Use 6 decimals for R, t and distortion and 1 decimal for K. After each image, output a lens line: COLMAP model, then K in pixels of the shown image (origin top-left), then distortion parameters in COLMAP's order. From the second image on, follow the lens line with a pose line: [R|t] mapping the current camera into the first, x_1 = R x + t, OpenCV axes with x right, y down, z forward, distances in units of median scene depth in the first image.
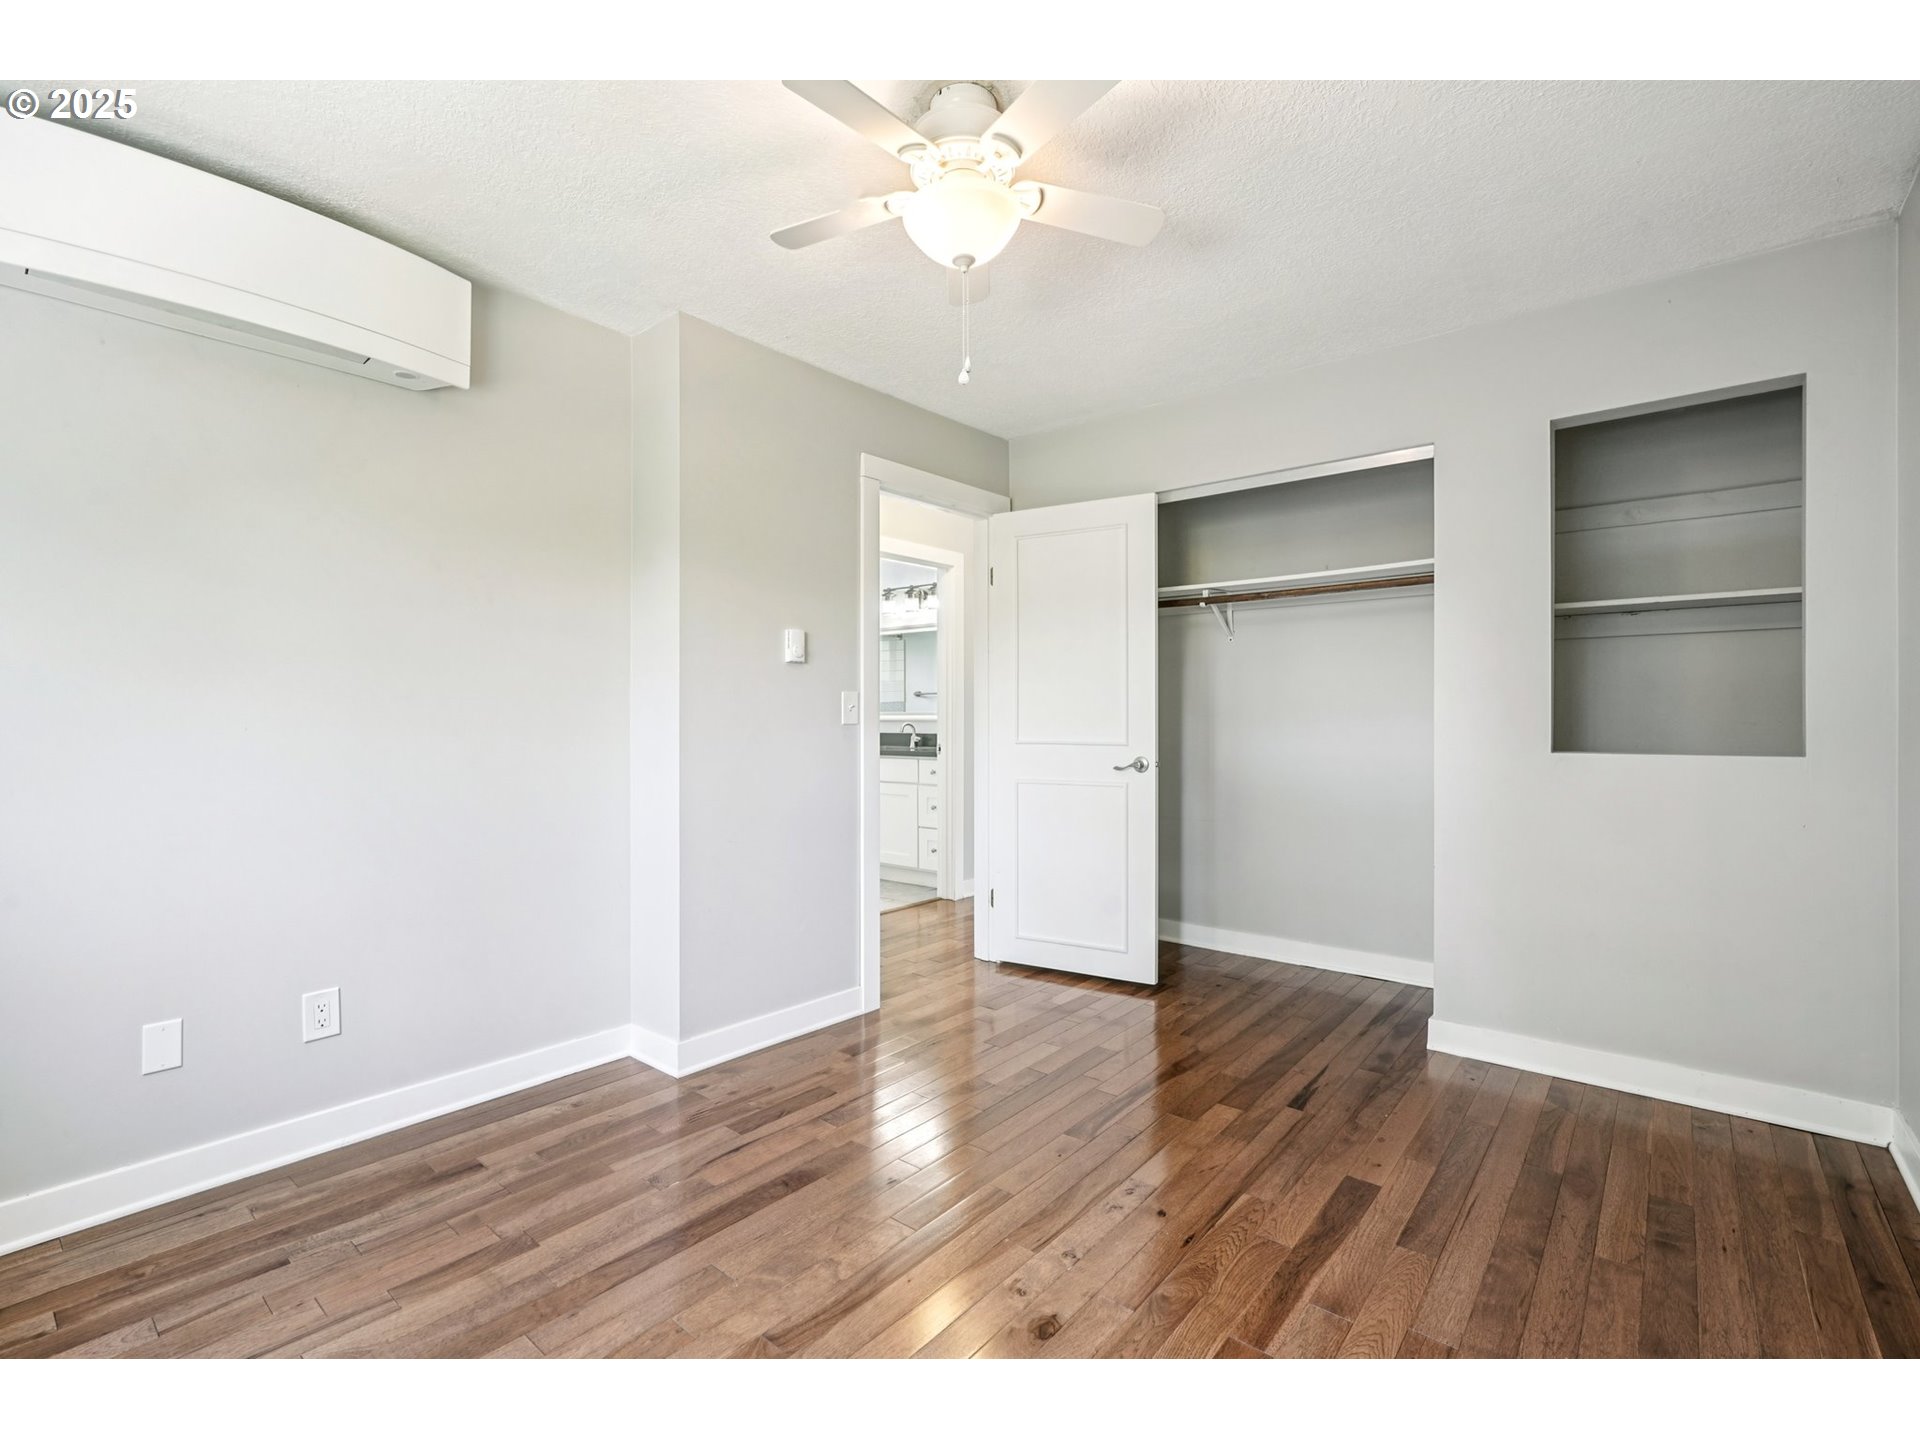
lens RADIAL K [[869.7, 0, 960.0], [0, 869.7, 720.0], [0, 0, 1]] dist [-0.001109, 0.000171]
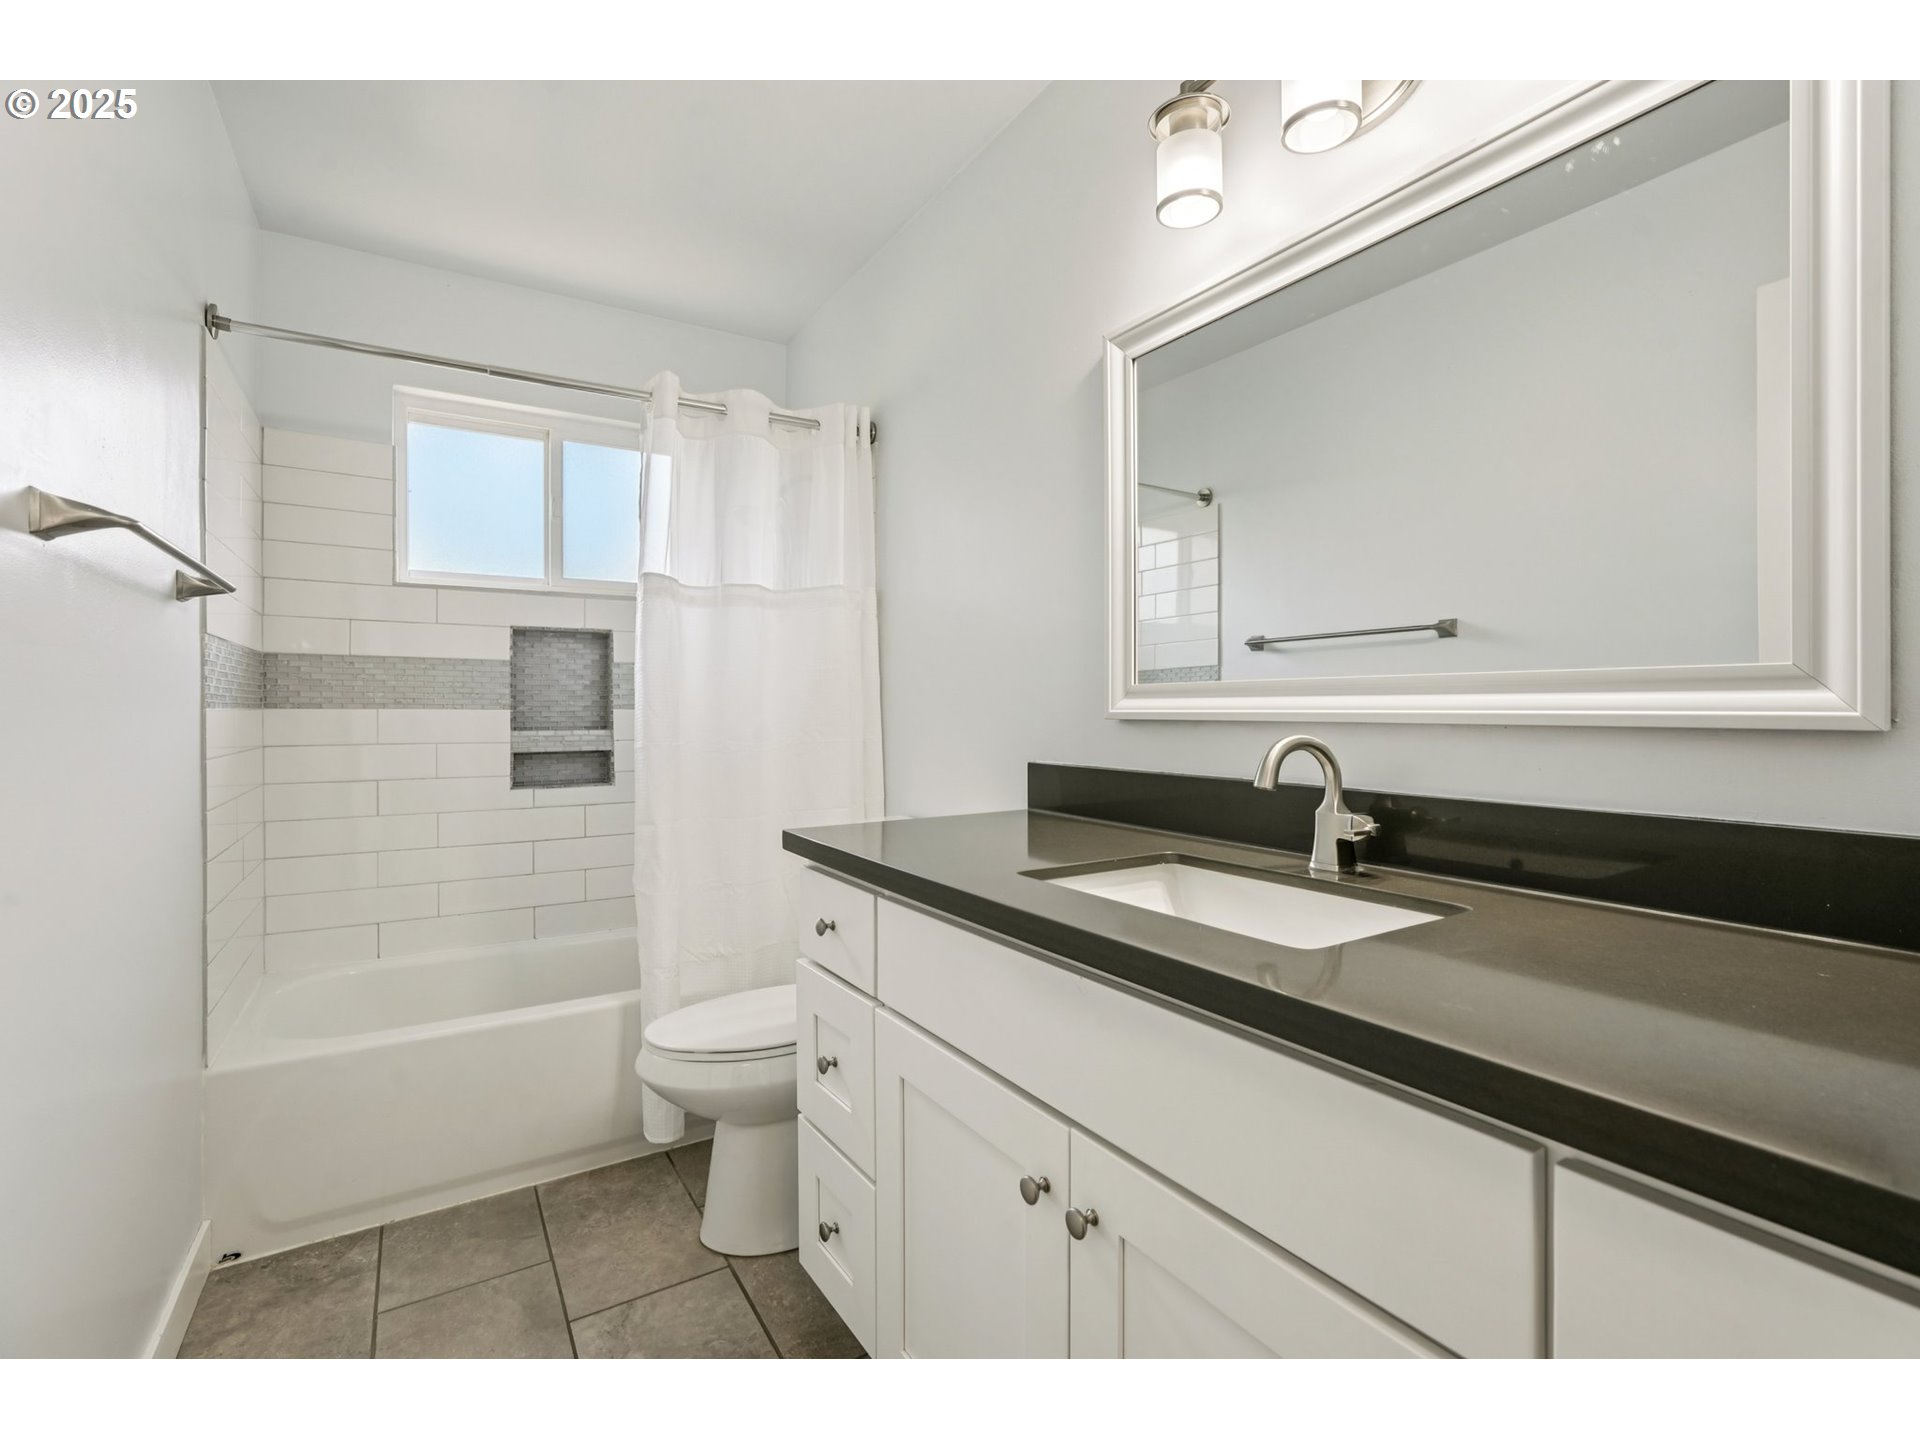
lens RADIAL K [[869.7, 0, 960.0], [0, 869.7, 720.0], [0, 0, 1]] dist [-0.001109, 0.000171]
pose [[0.950907, 0.001786, -0.309472, -0.129039], [0.001001, 0.999960, 0.008848, -0.002173], [0.309475, -0.008724, 0.950868, 1.469391]]
